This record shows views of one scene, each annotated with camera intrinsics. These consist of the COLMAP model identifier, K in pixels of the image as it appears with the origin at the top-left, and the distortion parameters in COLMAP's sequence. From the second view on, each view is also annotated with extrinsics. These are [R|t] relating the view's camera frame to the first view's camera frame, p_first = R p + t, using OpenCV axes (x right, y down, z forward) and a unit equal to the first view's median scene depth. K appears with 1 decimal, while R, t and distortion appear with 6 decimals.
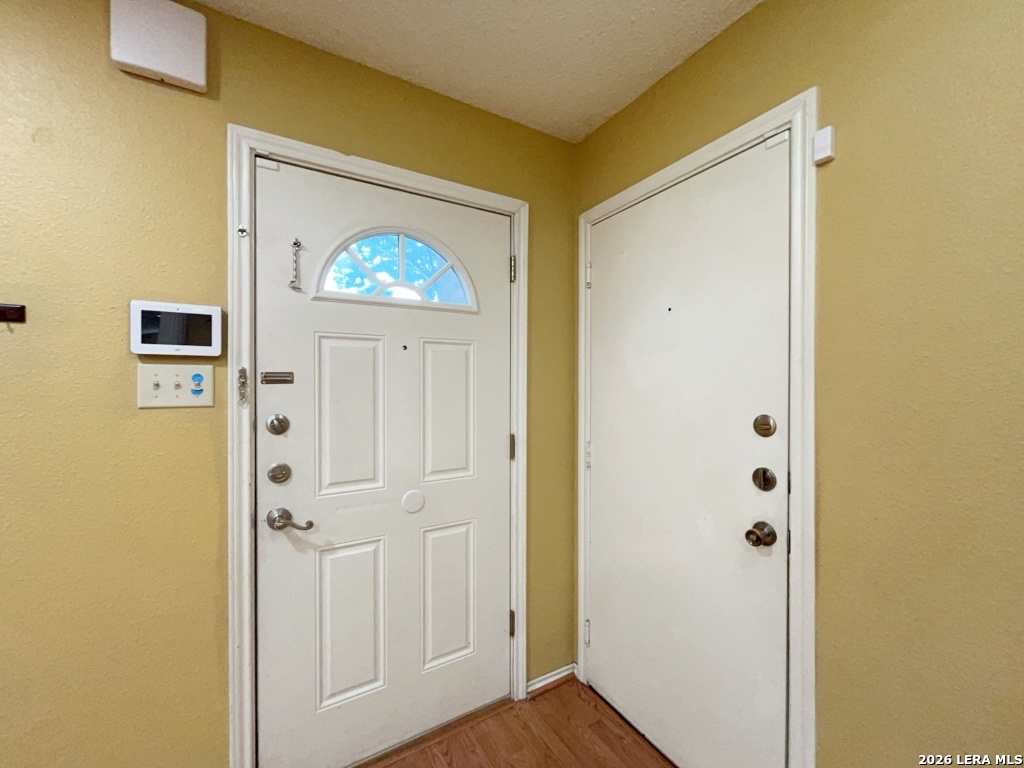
lens RADIAL K [[412.9, 0, 512.0], [0, 412.9, 384.0], [0, 0, 1]] dist [-0.009232, -0.000191]
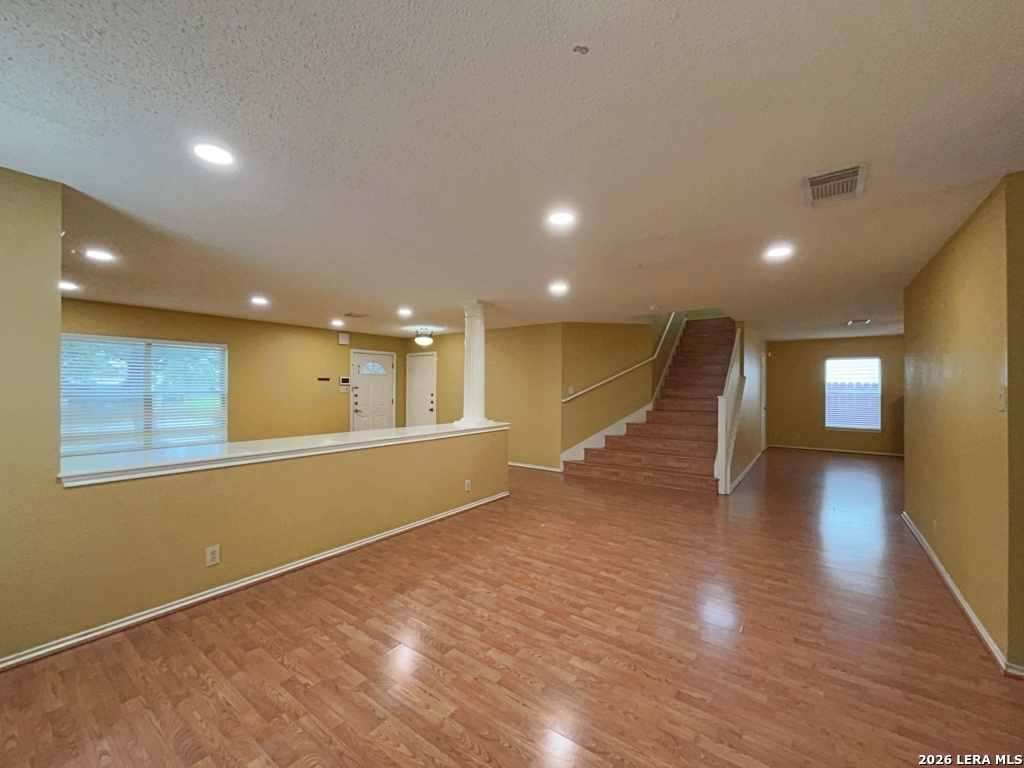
lens RADIAL K [[412.9, 0, 512.0], [0, 412.9, 384.0], [0, 0, 1]] dist [-0.009232, -0.000191]
pose [[0.925804, 0.007087, 0.377937, -0.780098], [-0.005000, 0.999966, -0.006502, -0.045492], [-0.377970, 0.004130, 0.925809, -5.915168]]
